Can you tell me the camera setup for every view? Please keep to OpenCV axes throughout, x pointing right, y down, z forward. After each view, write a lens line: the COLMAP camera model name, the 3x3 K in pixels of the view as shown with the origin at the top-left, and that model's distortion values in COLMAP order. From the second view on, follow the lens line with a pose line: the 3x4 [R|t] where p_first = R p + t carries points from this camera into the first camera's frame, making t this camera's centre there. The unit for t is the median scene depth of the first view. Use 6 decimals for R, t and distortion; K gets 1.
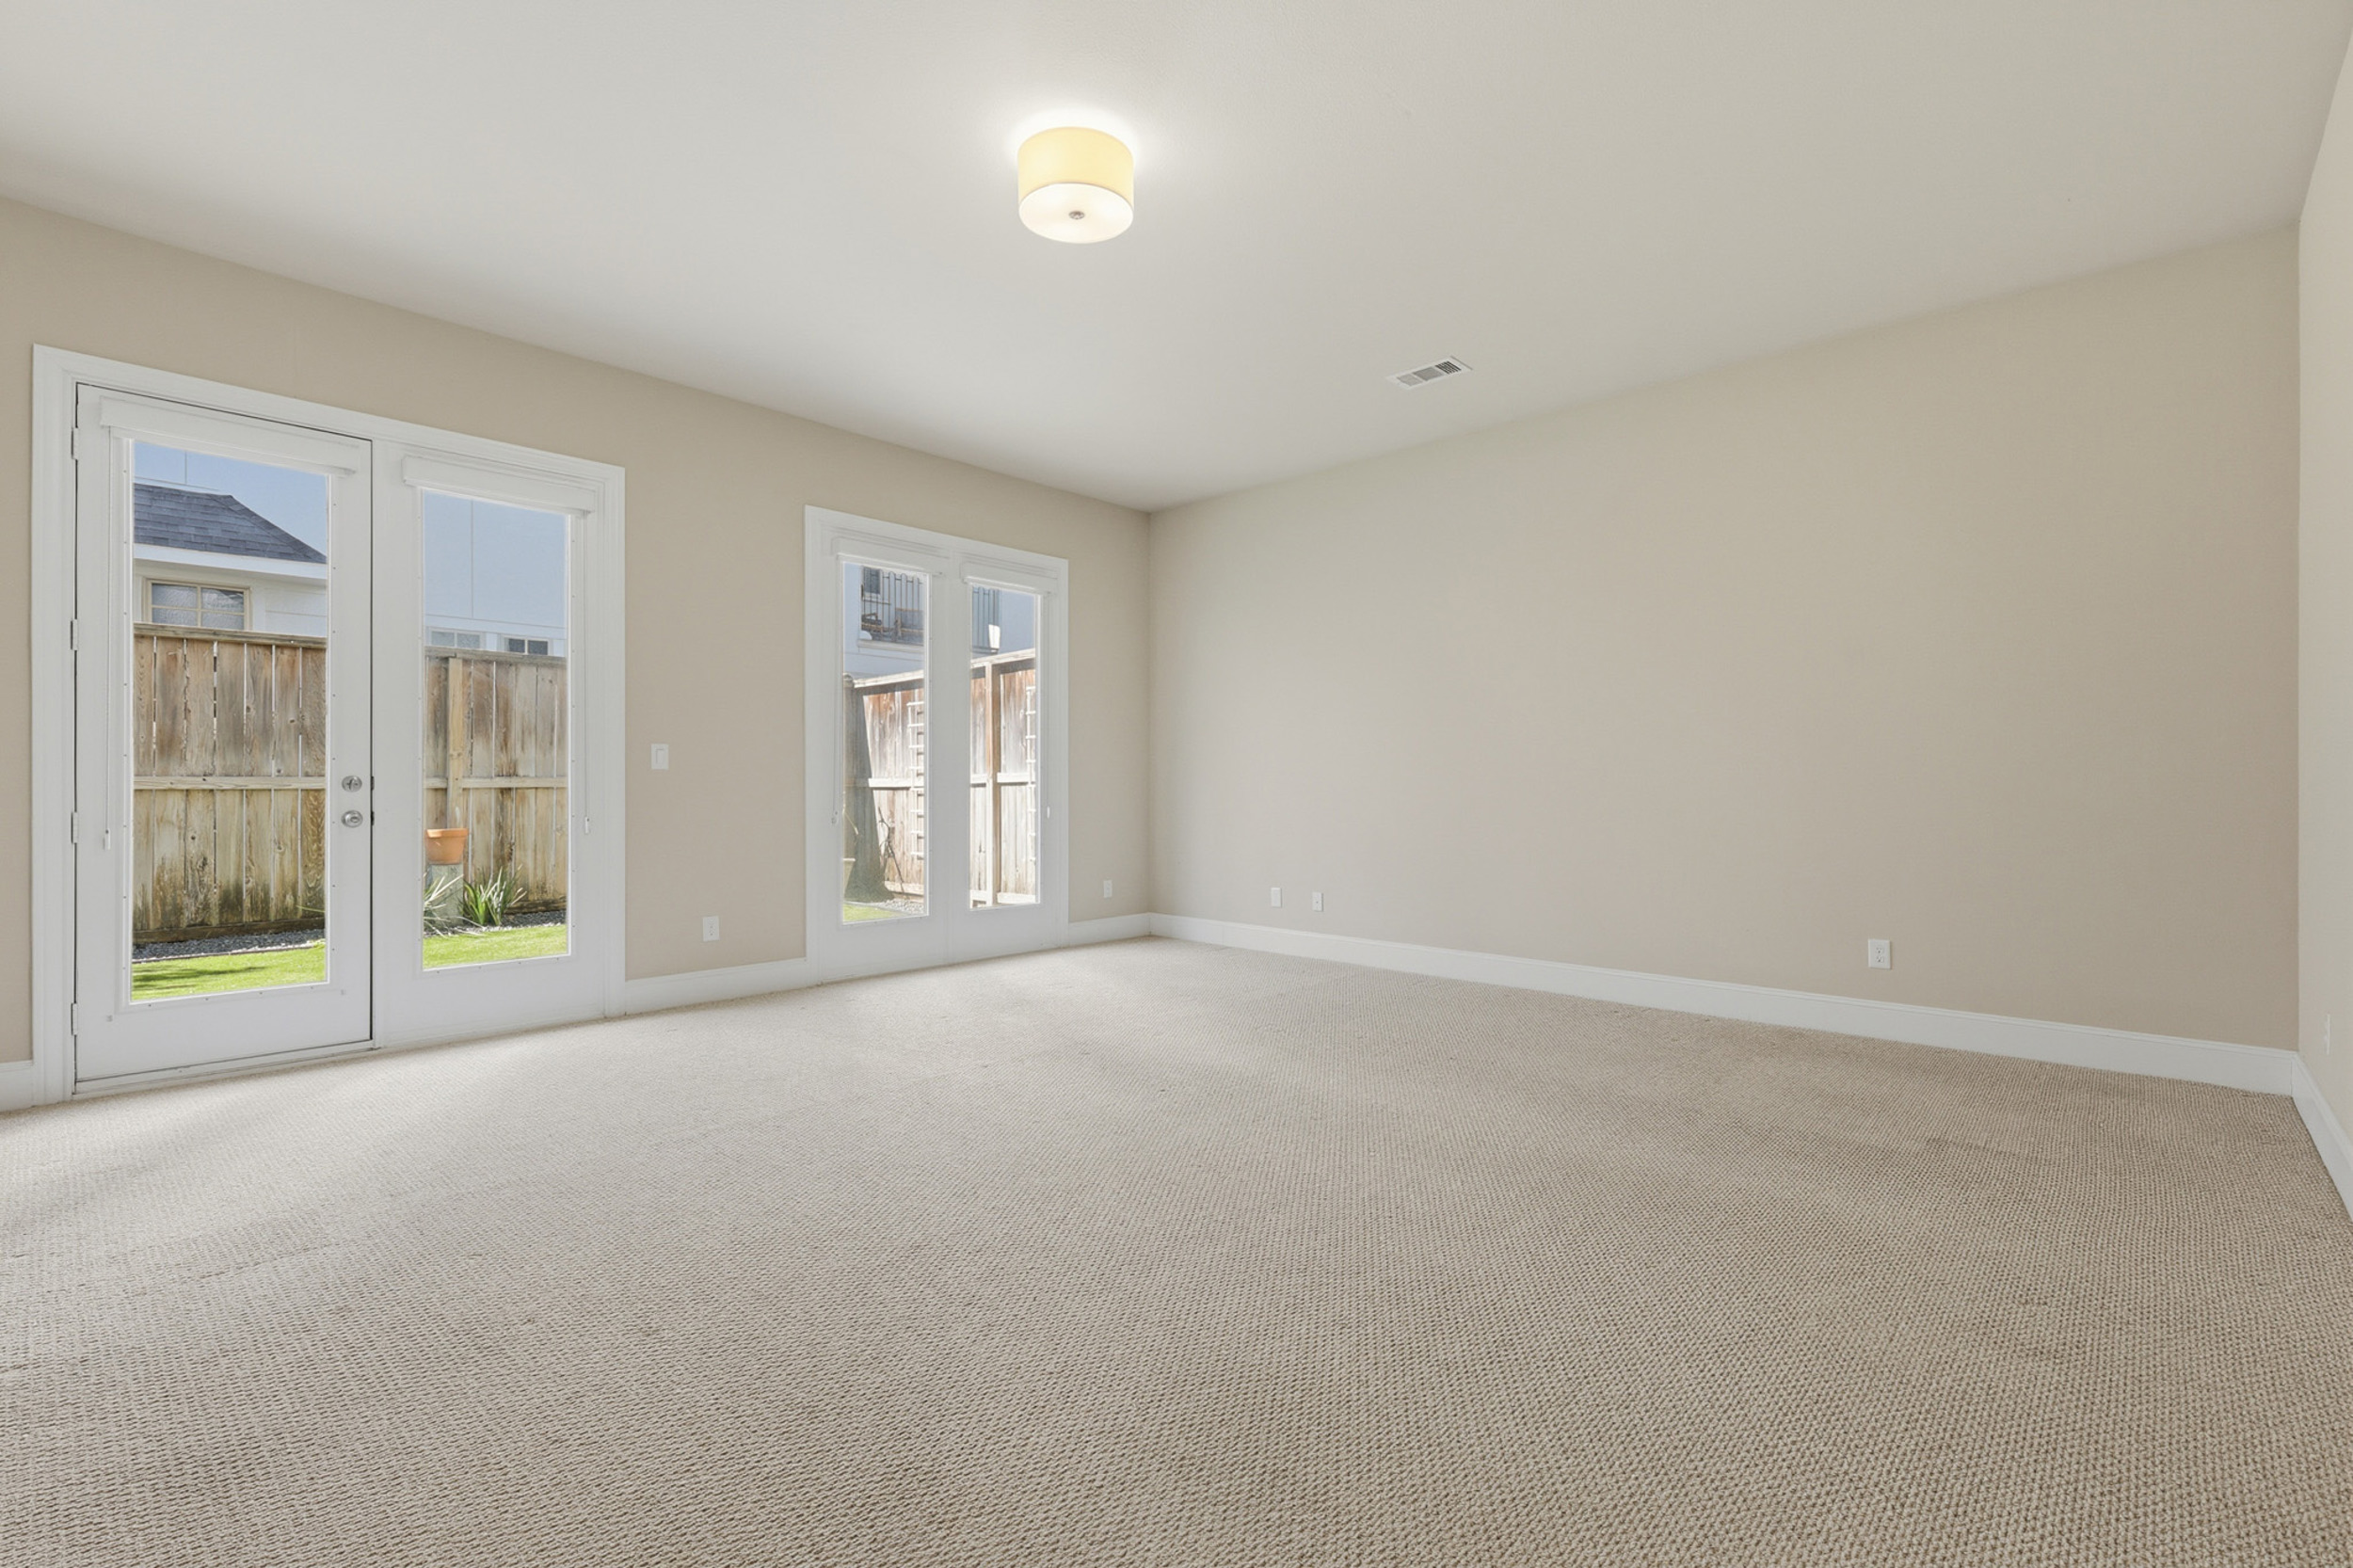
lens RADIAL K [[1036.5, 0, 1176.5], [0, 1036.5, 784.0], [0, 0, 1]] dist [-0.001732, -0.000418]
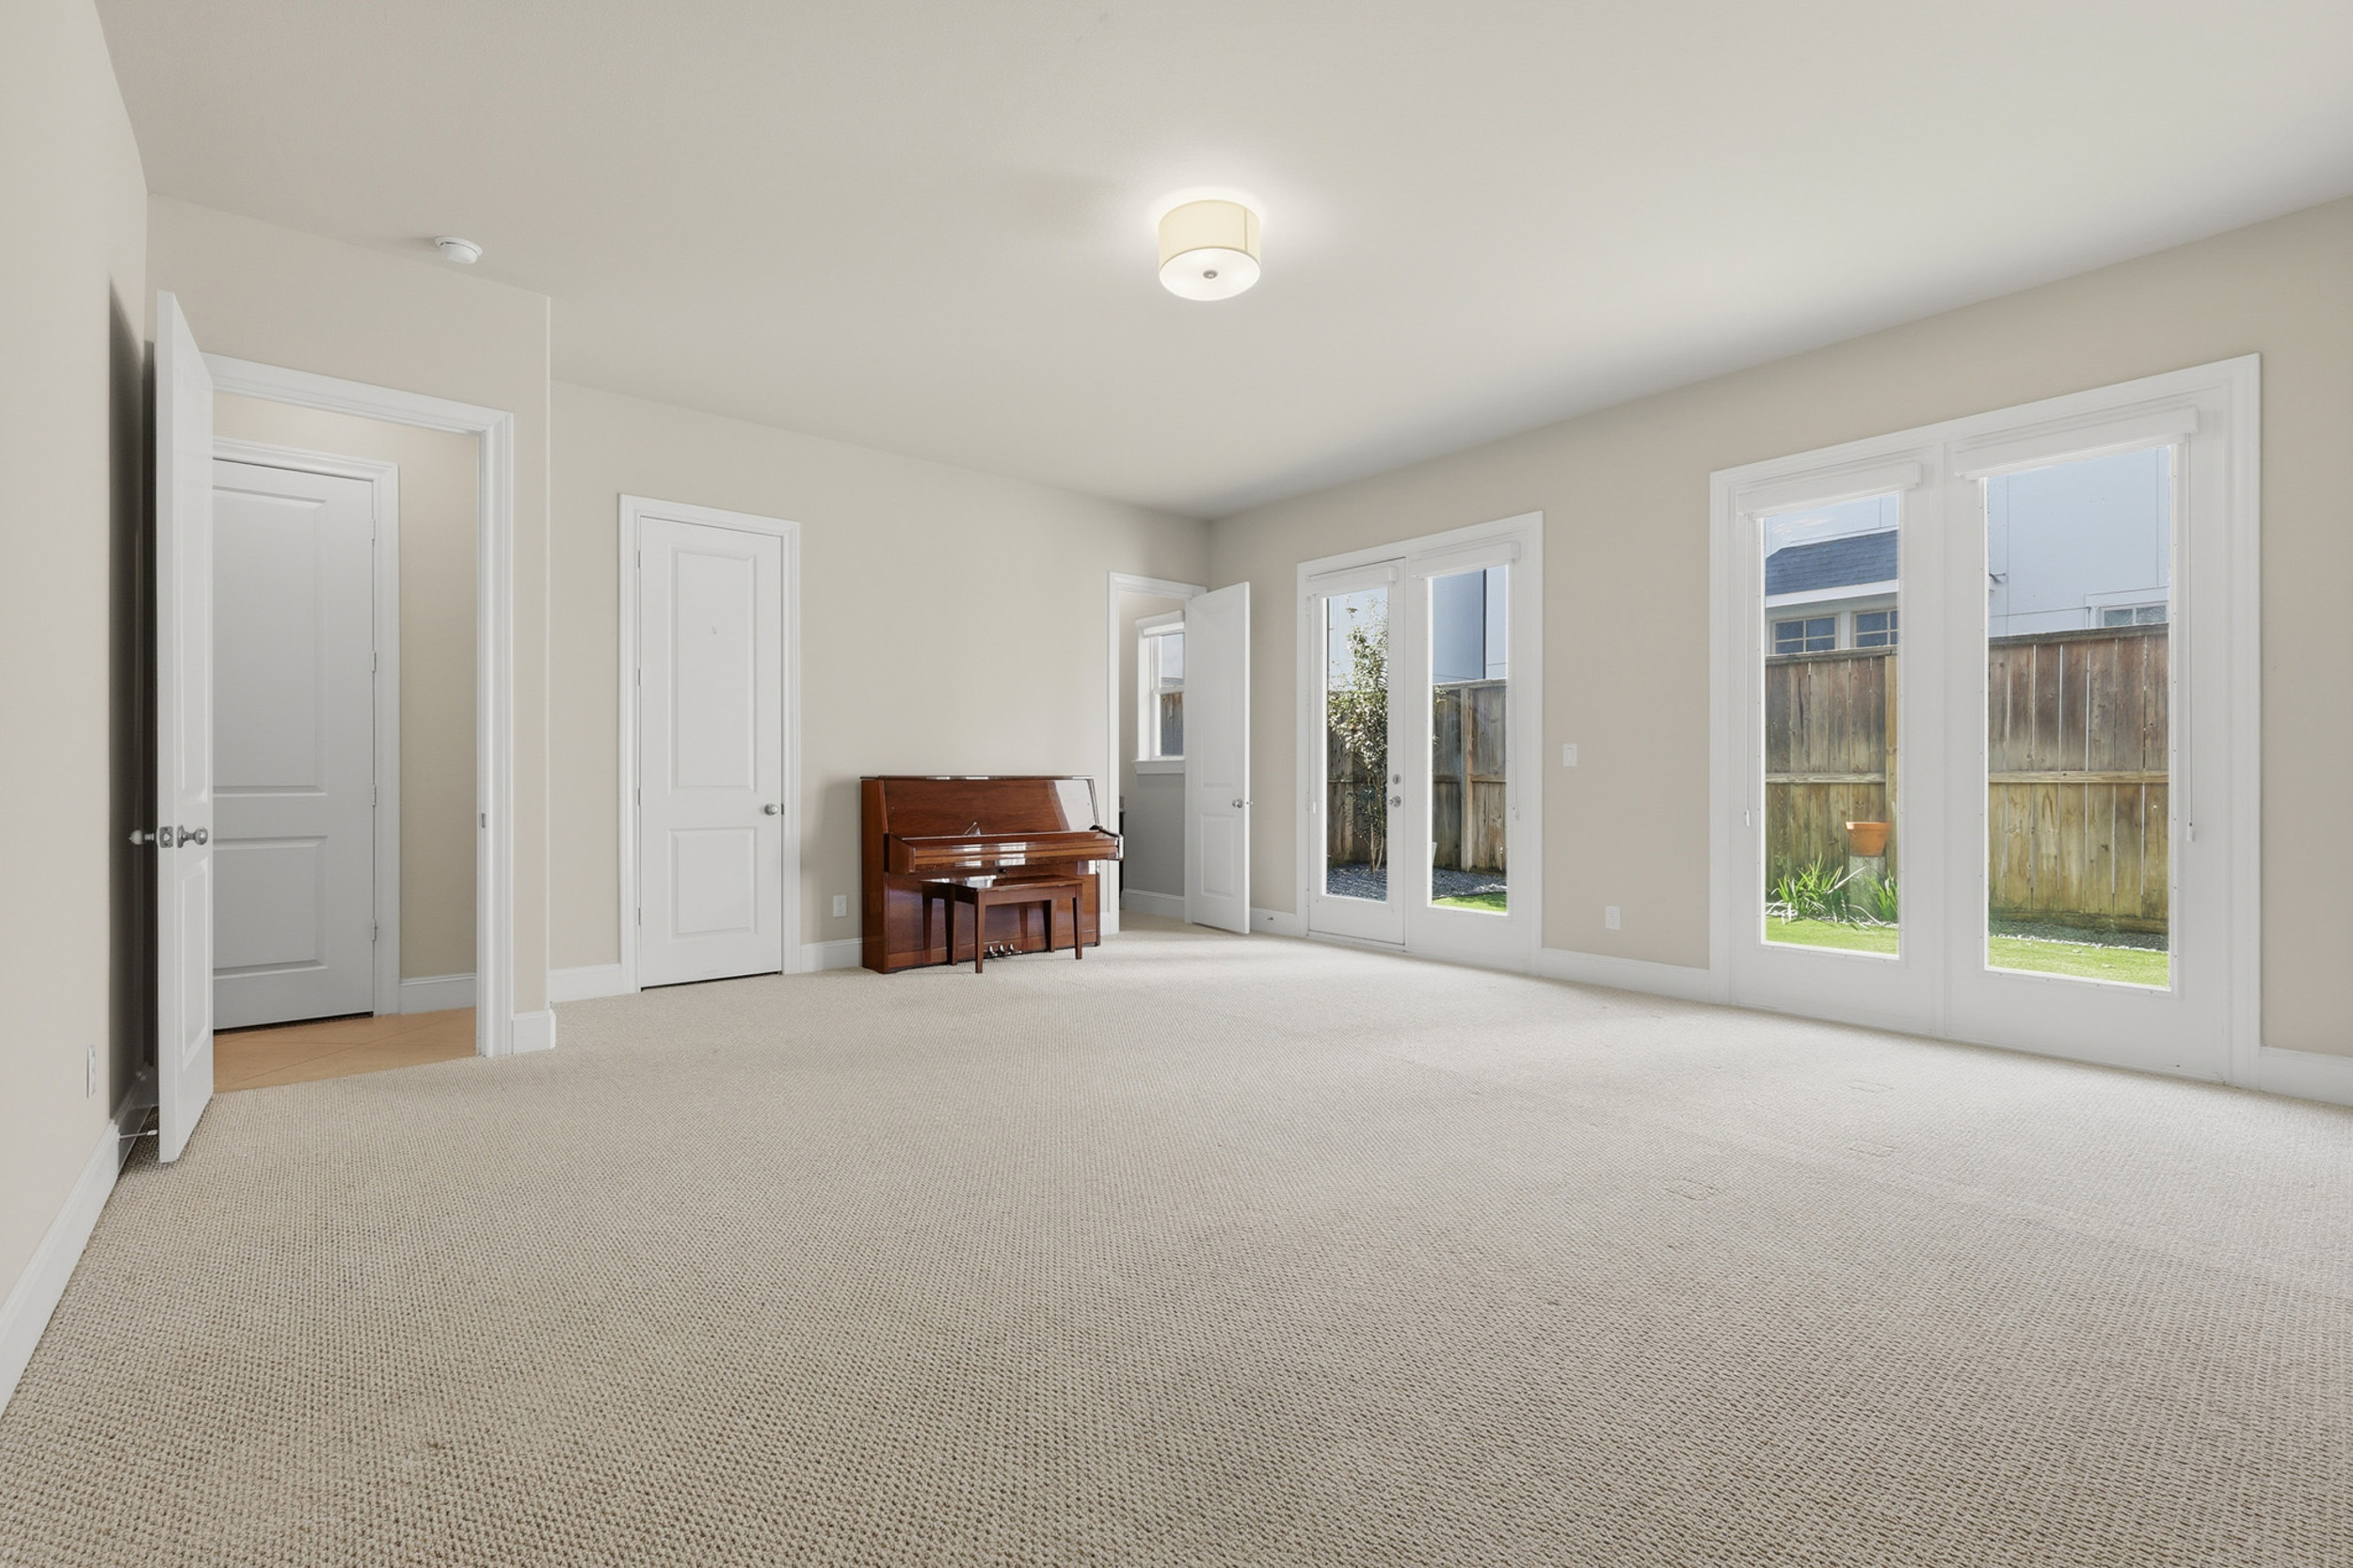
lens RADIAL K [[1036.5, 0, 1176.5], [0, 1036.5, 784.0], [0, 0, 1]] dist [-0.001732, -0.000418]
pose [[-0.127437, 0.004541, -0.991836, 0.399374], [0.001117, 0.999990, 0.004435, -0.000765], [0.991846, -0.000543, -0.127441, 0.426988]]
